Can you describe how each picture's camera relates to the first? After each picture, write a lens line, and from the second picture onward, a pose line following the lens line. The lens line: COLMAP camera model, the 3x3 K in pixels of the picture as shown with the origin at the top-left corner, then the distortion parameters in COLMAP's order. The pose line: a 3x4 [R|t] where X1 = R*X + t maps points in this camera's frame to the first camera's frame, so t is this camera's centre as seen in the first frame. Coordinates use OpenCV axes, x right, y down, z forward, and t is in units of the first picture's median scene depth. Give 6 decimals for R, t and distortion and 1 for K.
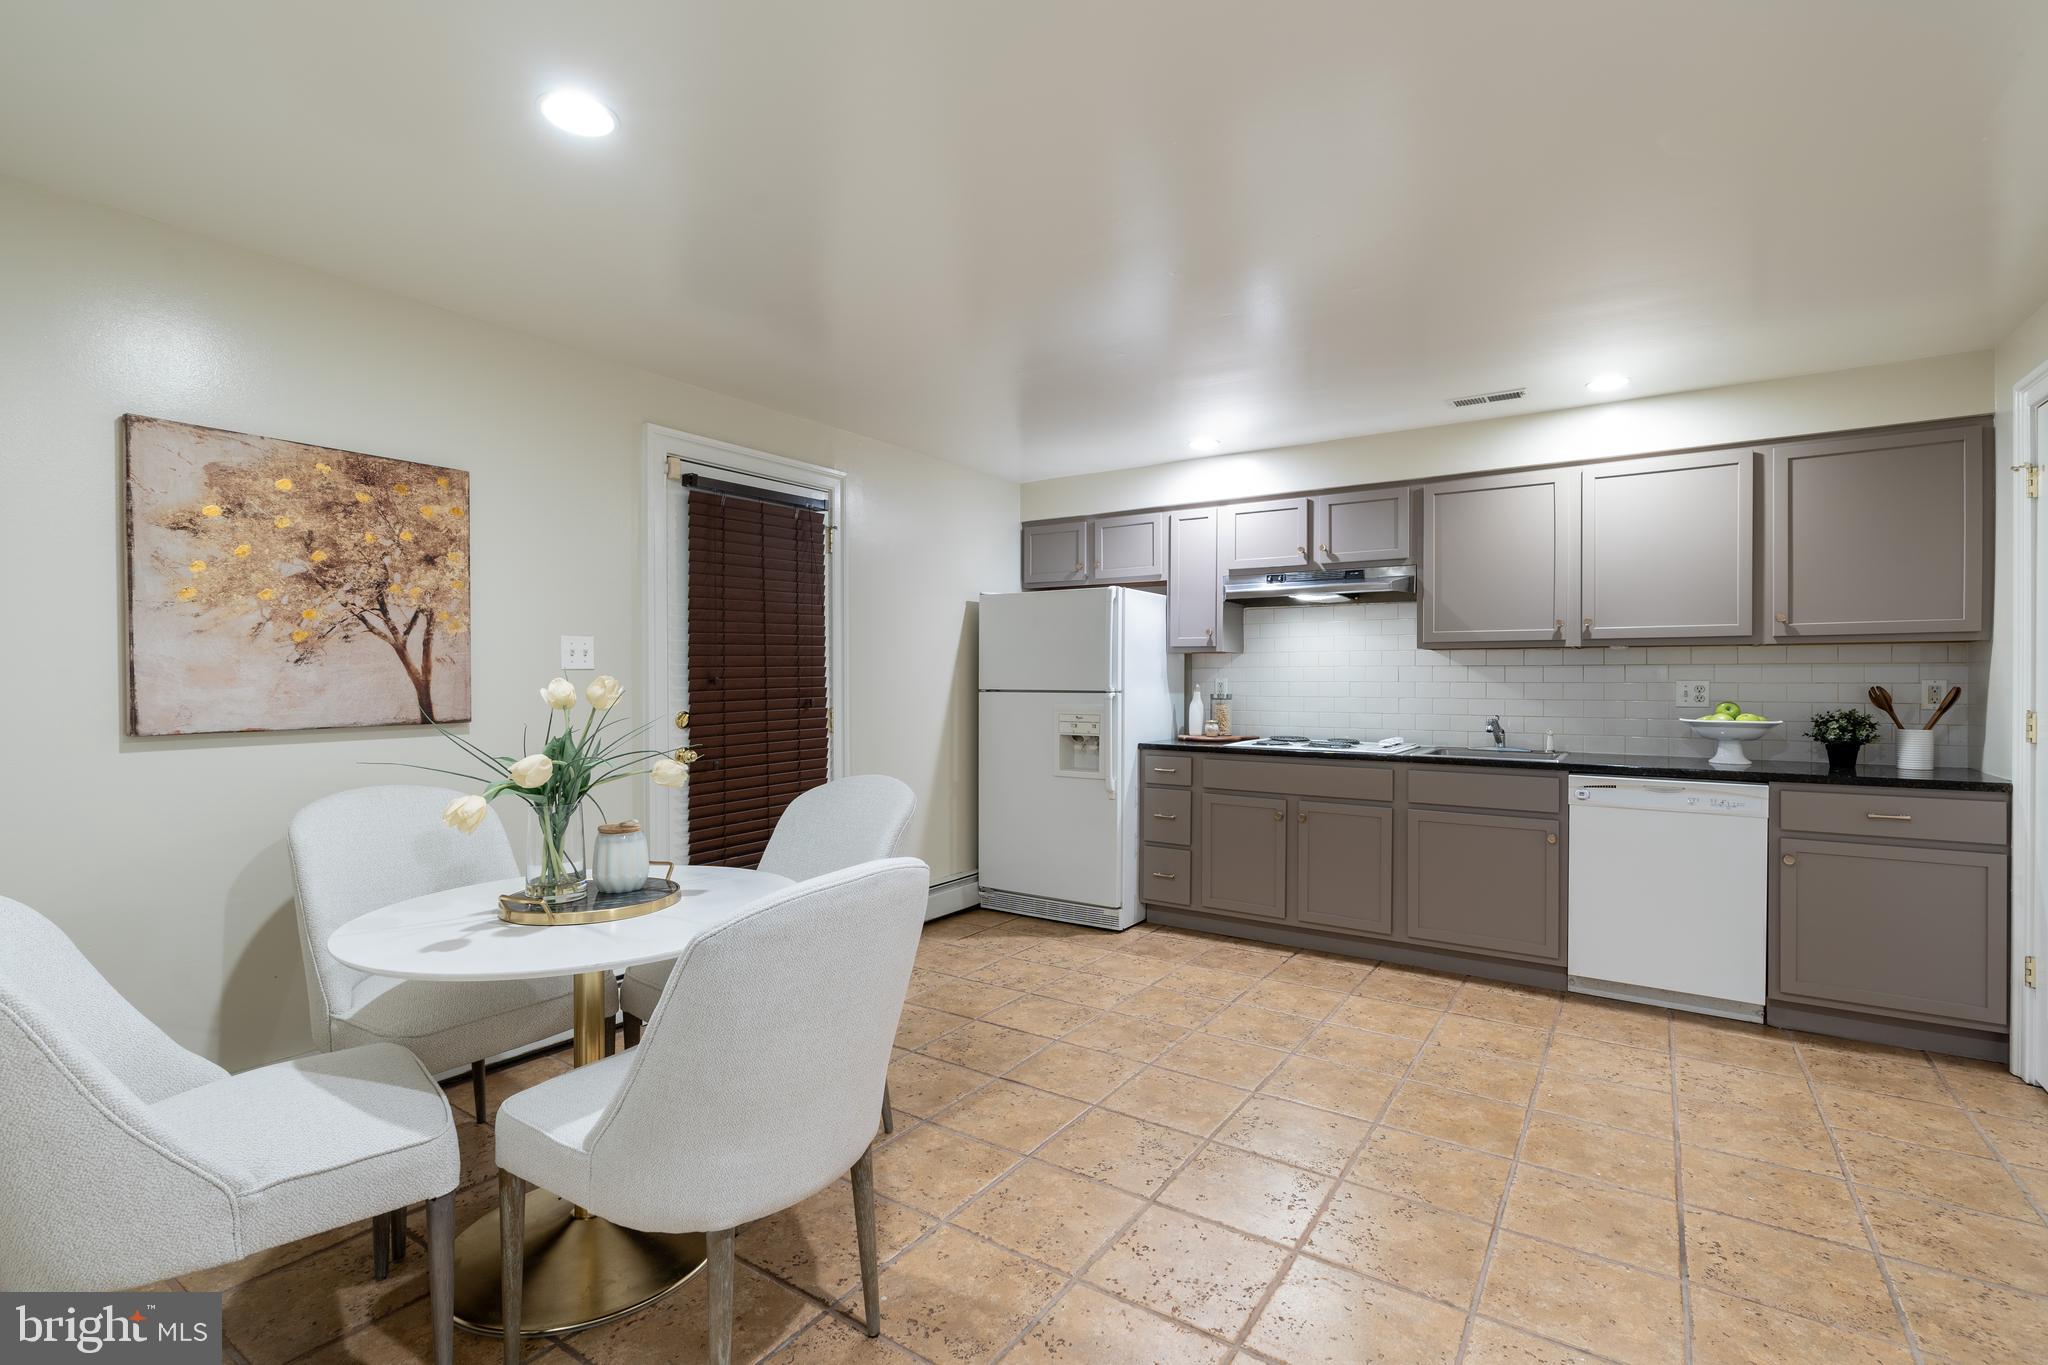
lens RADIAL K [[951.2, 0, 1006.0], [0, 951.2, 686.2], [0, 0, 1]] dist [-0.021728, -0.000898]
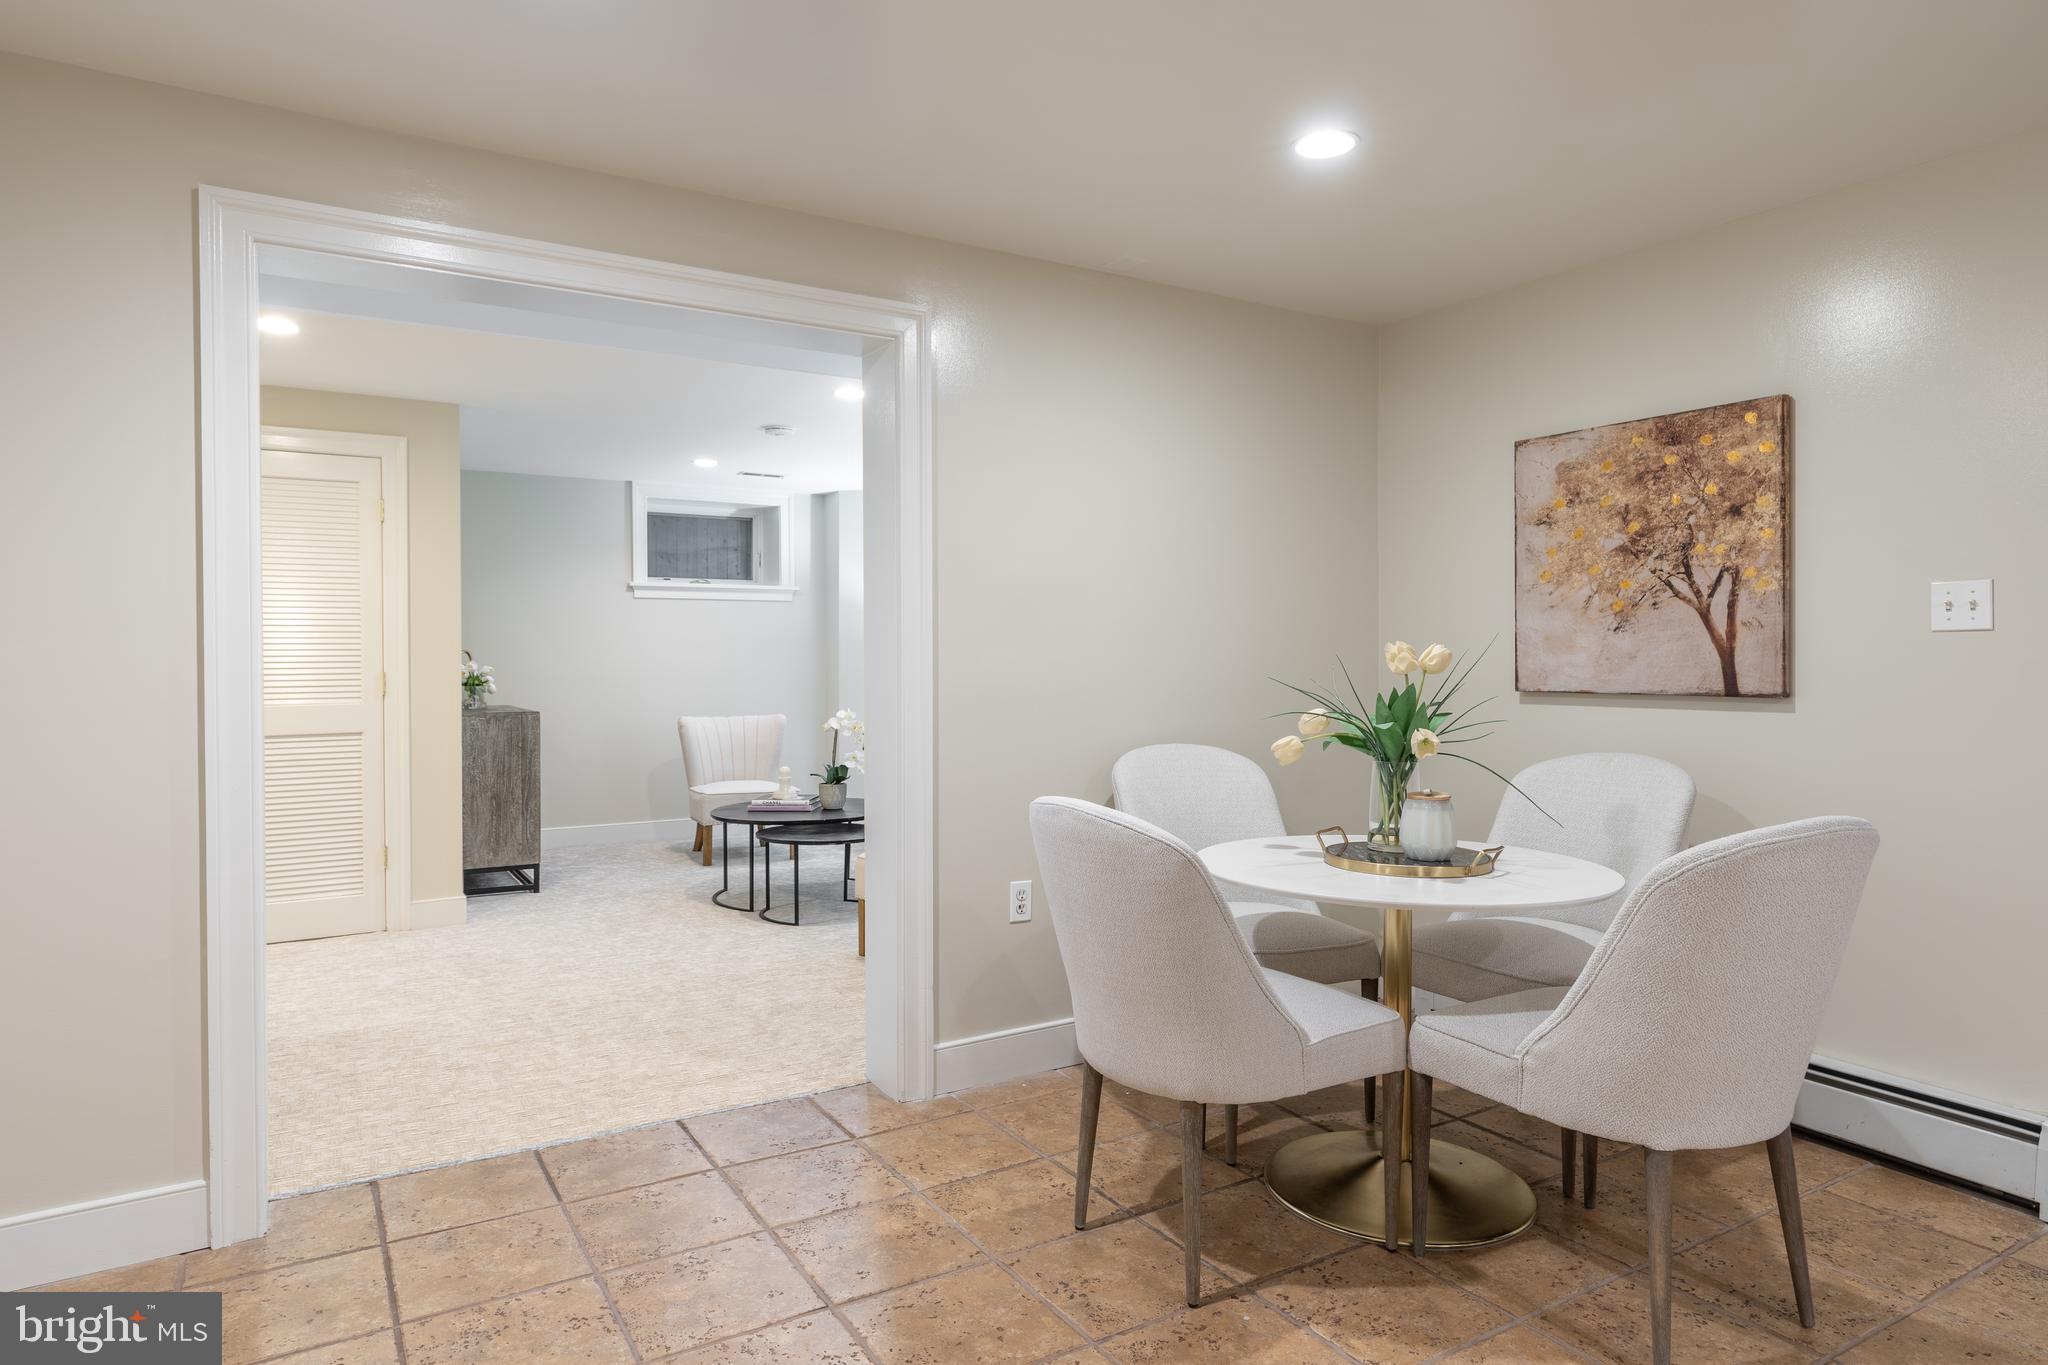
lens RADIAL K [[1185.3, 0, 1026.1], [0, 1185.3, 672.7], [0, 0, 1]] dist [-0.000925, -0.000311]
pose [[-0.412897, 0.015004, -0.910654, 0.704980], [-0.006930, 0.999784, 0.019614, 0.000467], [0.910752, 0.014409, -0.412703, 0.896387]]
